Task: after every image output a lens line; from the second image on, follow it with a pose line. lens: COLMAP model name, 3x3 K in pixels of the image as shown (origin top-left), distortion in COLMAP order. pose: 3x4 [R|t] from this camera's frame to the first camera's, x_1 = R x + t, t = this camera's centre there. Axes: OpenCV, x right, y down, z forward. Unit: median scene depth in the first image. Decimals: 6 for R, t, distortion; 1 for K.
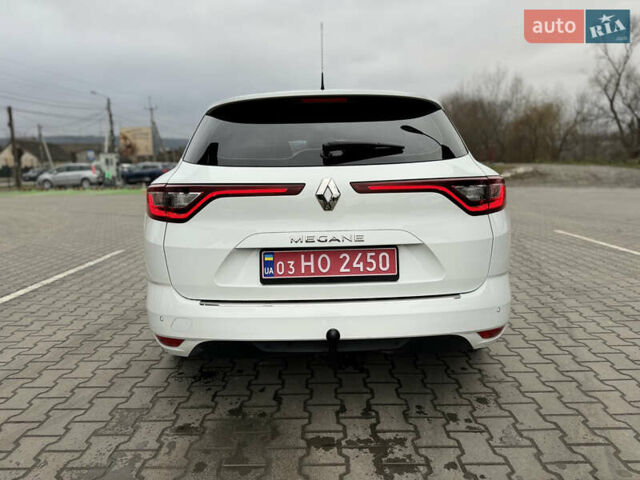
lens RADIAL K [[444.4, 0, 323.0], [0, 444.4, 225.5], [0, 0, 1]] dist [0.028825, -0.034425]
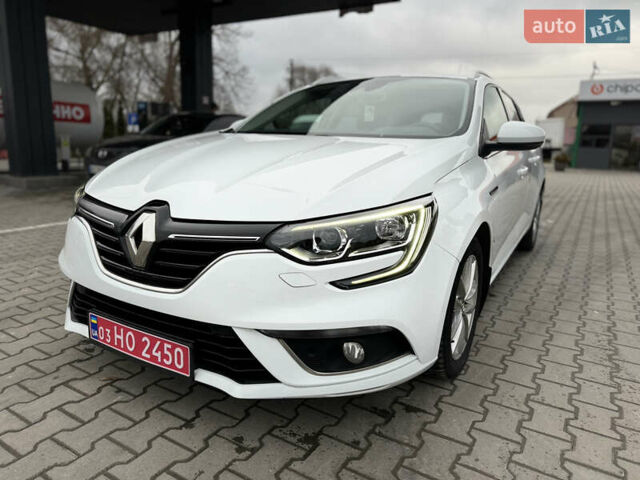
lens RADIAL K [[444.4, 0, 321.7], [0, 444.4, 242.6], [0, 0, 1]] dist [0.028825, -0.034425]
pose [[0.863754, 0.163152, -0.476771, 0.737996], [-0.051225, 0.969663, 0.239019, -0.346903], [0.501303, -0.182031, 0.845908, 0.459048]]
